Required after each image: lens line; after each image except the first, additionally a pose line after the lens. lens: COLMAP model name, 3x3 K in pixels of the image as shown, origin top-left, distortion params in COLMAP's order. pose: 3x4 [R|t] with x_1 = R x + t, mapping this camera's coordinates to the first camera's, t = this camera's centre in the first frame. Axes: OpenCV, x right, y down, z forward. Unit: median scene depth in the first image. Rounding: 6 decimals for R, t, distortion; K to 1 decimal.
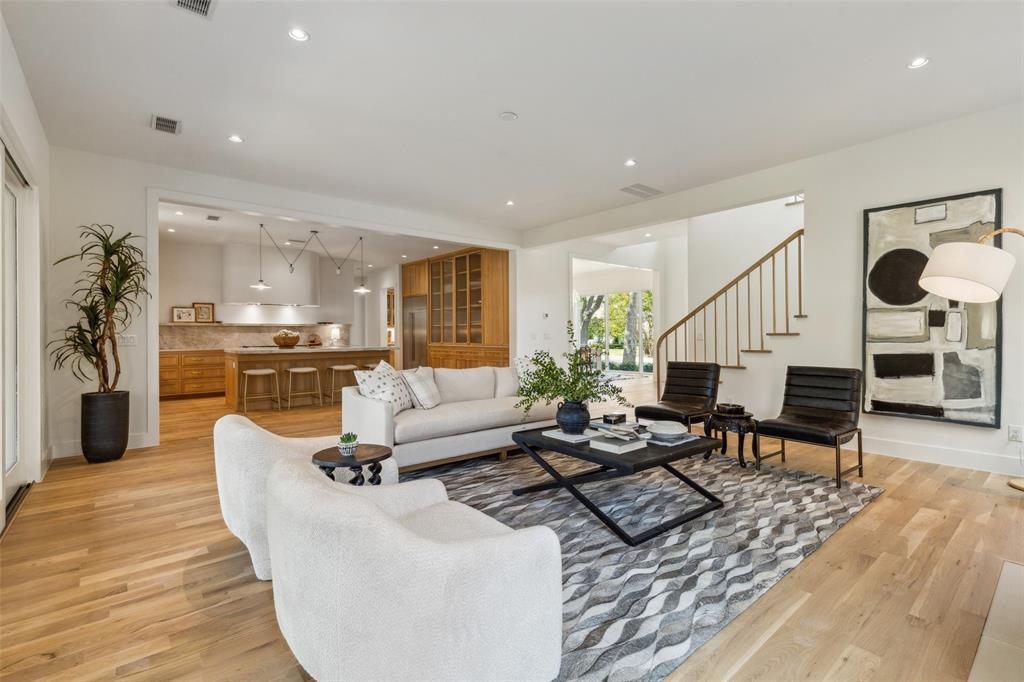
lens RADIAL K [[468.4, 0, 510.4], [0, 468.4, 339.8], [0, 0, 1]] dist [-0.000448, -0.000656]
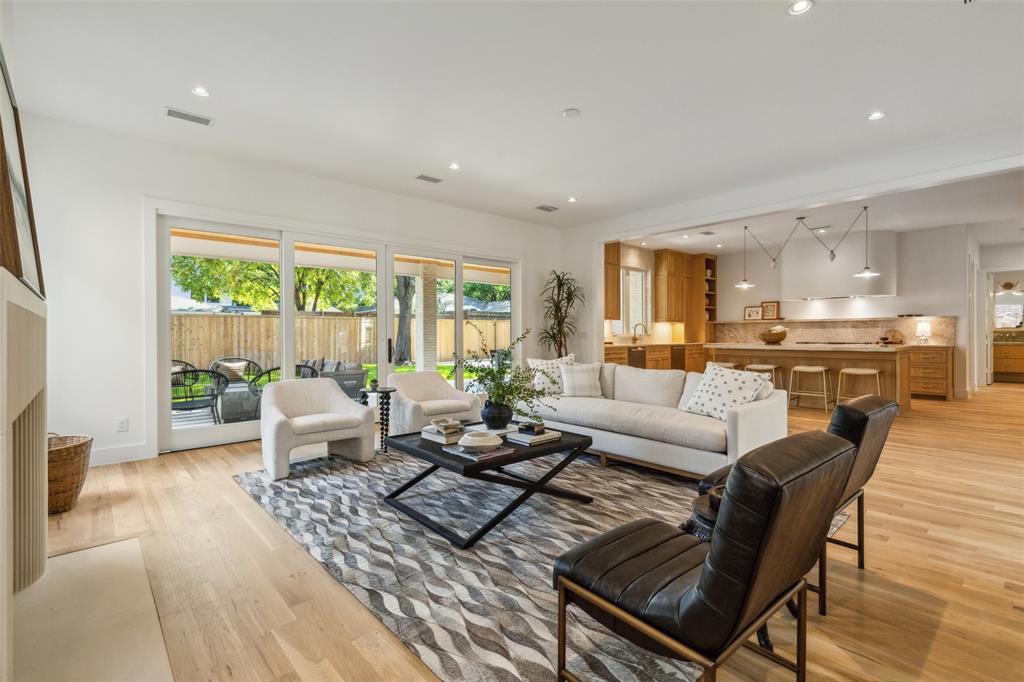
lens RADIAL K [[468.4, 0, 510.4], [0, 468.4, 339.8], [0, 0, 1]] dist [-0.000448, -0.000656]
pose [[0.039807, 0.018754, -0.999031, 1.237161], [-0.005587, 0.999812, 0.018546, -0.018932], [0.999192, 0.004844, 0.039905, 1.035629]]
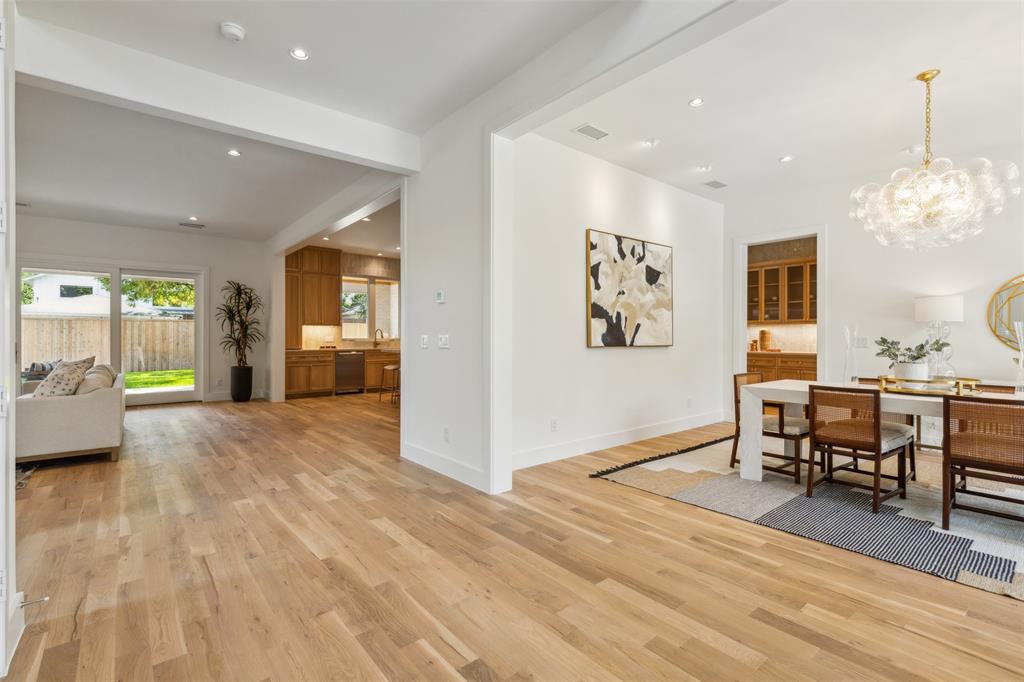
lens RADIAL K [[468.4, 0, 510.4], [0, 468.4, 339.8], [0, 0, 1]] dist [-0.000448, -0.000656]
pose [[-0.001492, 0.013030, -0.999914, 1.483013], [-0.007745, 0.999885, 0.013042, -0.046697], [0.999969, 0.007763, -0.001391, 2.957289]]
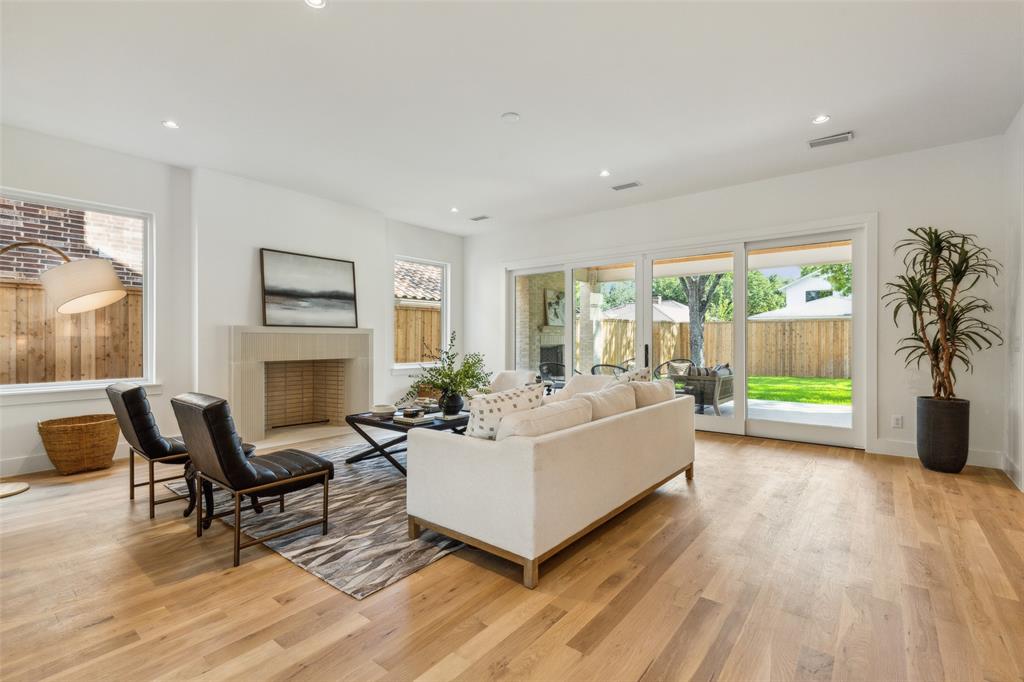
lens RADIAL K [[468.4, 0, 510.4], [0, 468.4, 339.8], [0, 0, 1]] dist [-0.000448, -0.000656]
pose [[-0.978845, 0.007231, -0.204475, 0.253028], [0.005182, 0.999931, 0.010555, -0.030139], [0.204537, 0.009272, -0.978815, 2.451104]]
